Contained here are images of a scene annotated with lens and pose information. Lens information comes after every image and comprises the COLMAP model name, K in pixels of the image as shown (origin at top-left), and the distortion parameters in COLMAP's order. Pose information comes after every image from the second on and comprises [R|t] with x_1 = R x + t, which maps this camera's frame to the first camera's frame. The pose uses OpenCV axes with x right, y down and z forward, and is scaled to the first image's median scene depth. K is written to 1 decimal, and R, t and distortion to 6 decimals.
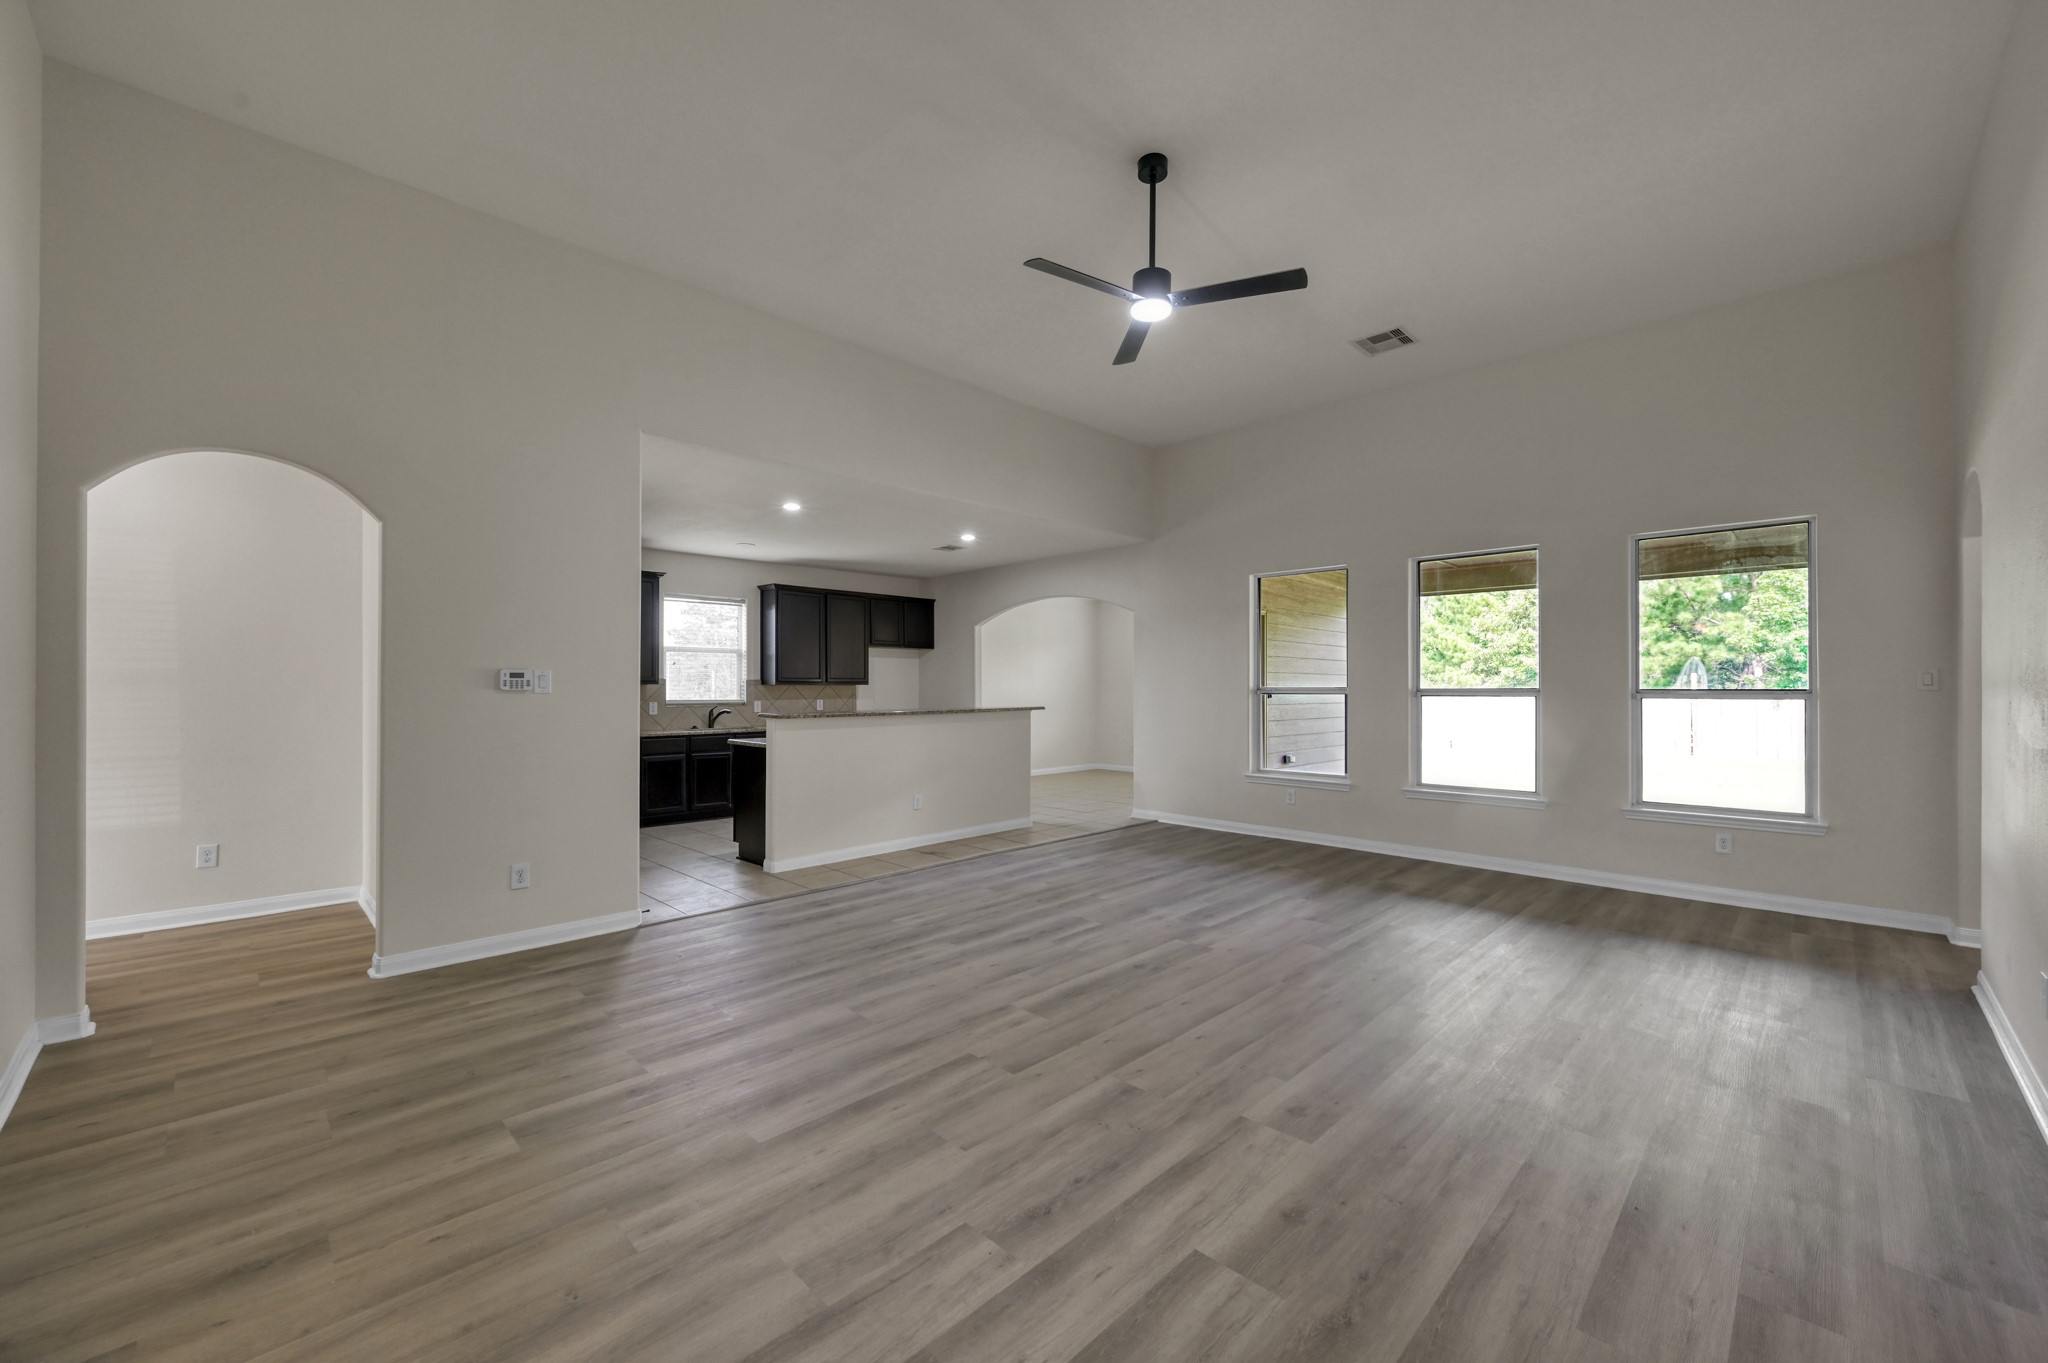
lens RADIAL K [[808.0, 0, 1021.5], [0, 808.0, 685.4], [0, 0, 1]] dist [0.016352, 0.000154]
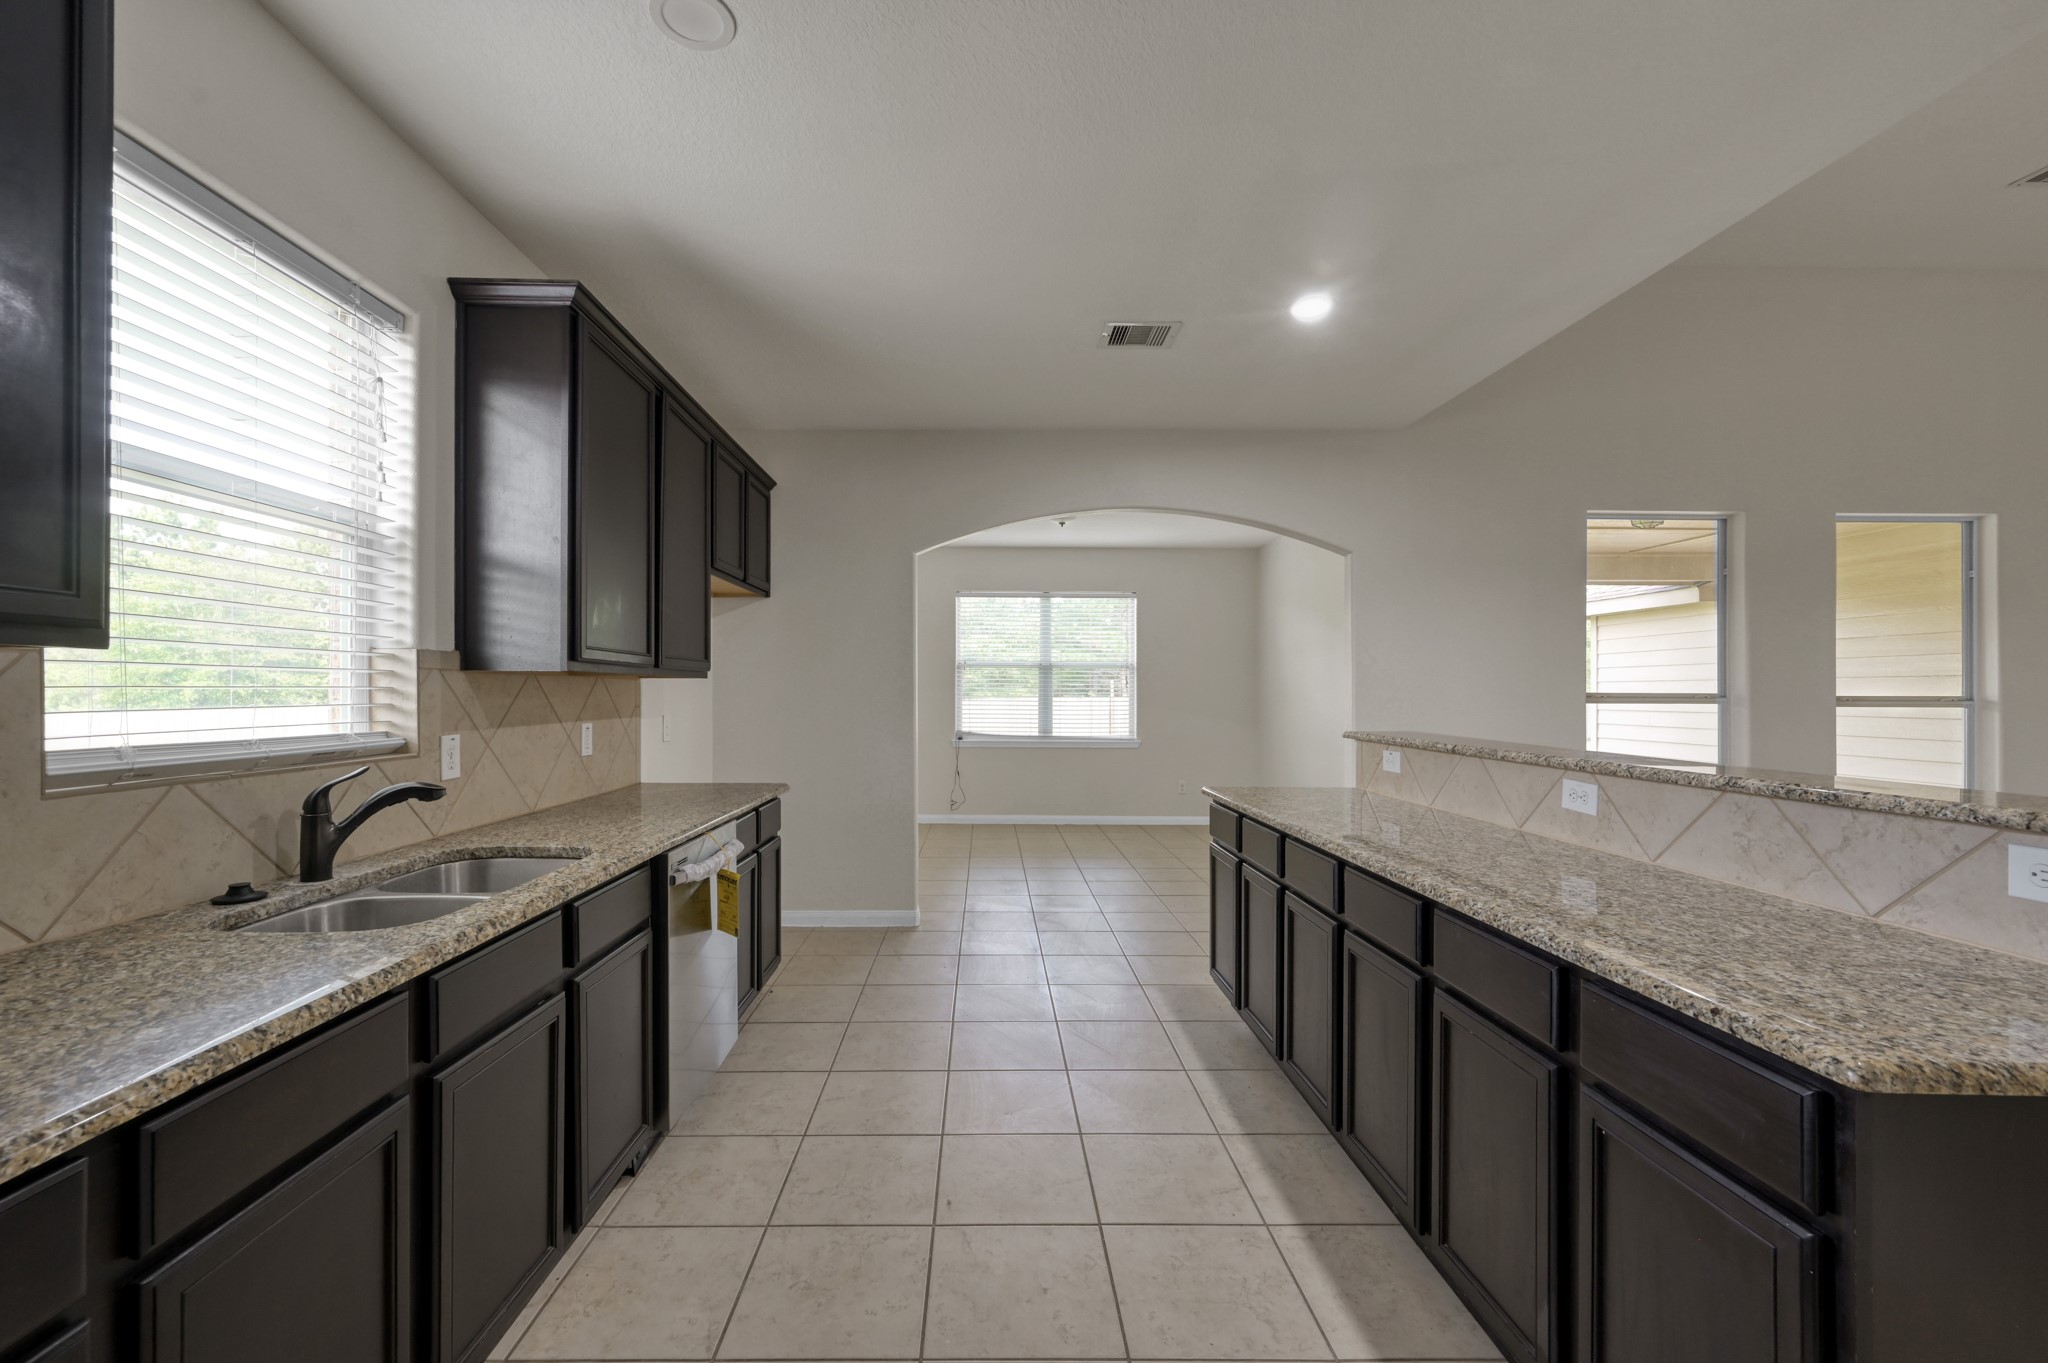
lens RADIAL K [[842.6, 0, 972.6], [0, 842.6, 687.3], [0, 0, 1]] dist [-0.001096, -0.000020]
pose [[0.713237, 0.006955, 0.700888, -0.707172], [-0.008436, 0.999964, -0.001338, 0.005970], [-0.700872, -0.004958, 0.713270, 1.258774]]
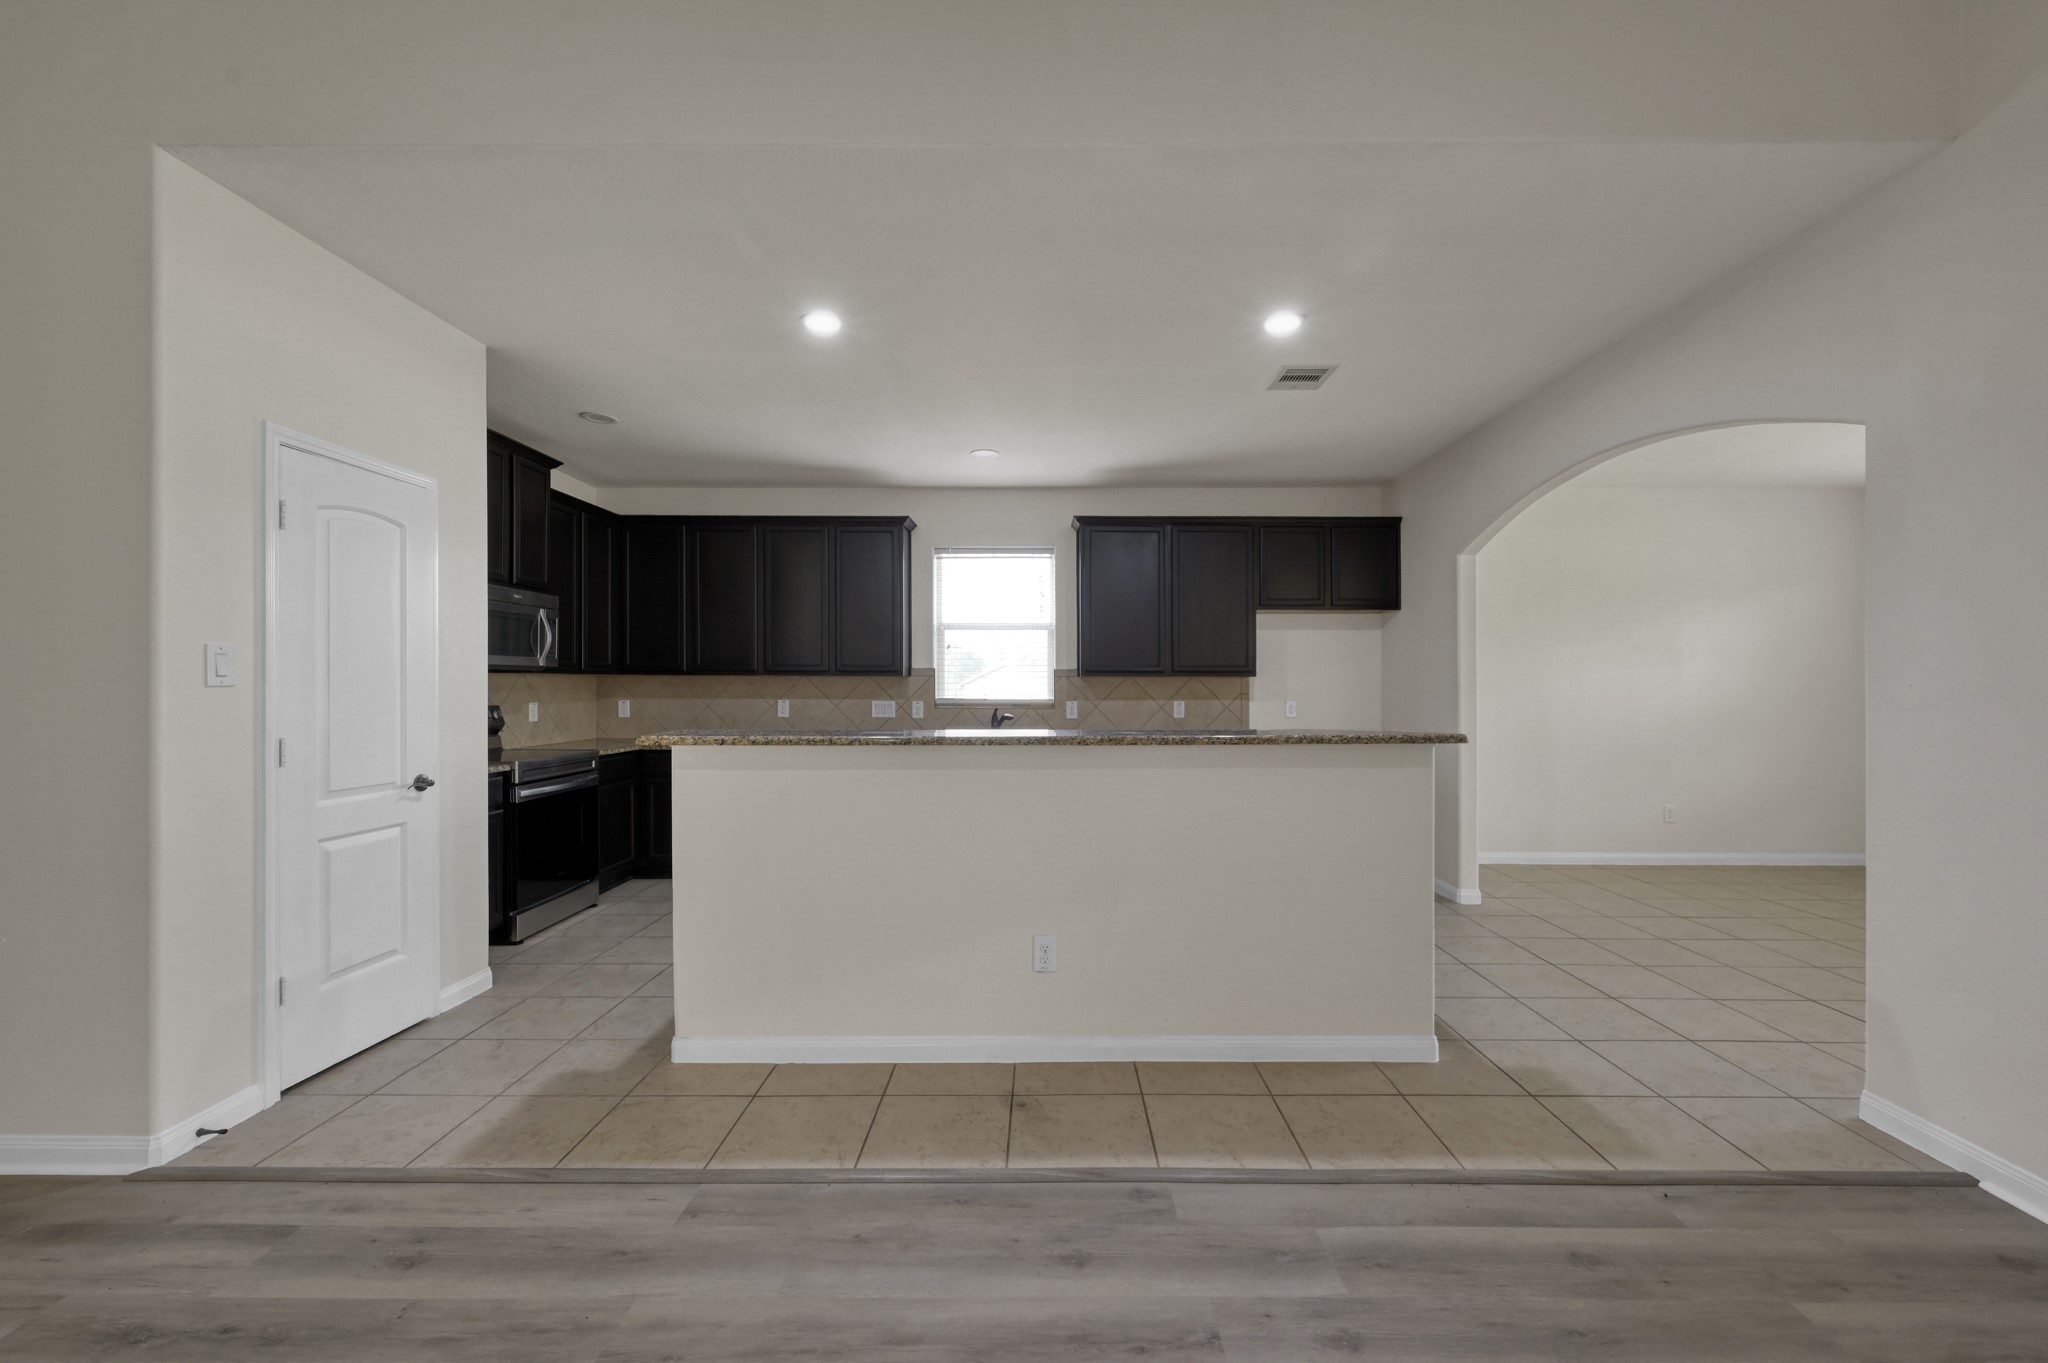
lens RADIAL K [[816.9, 0, 1038.0], [0, 816.9, 686.3], [0, 0, 1]] dist [0.001813, 0.000447]
pose [[0.703659, 0.003396, -0.710530, 0.221260], [0.001412, 0.999980, 0.006179, 0.004890], [0.710537, -0.005351, 0.703640, 0.929279]]
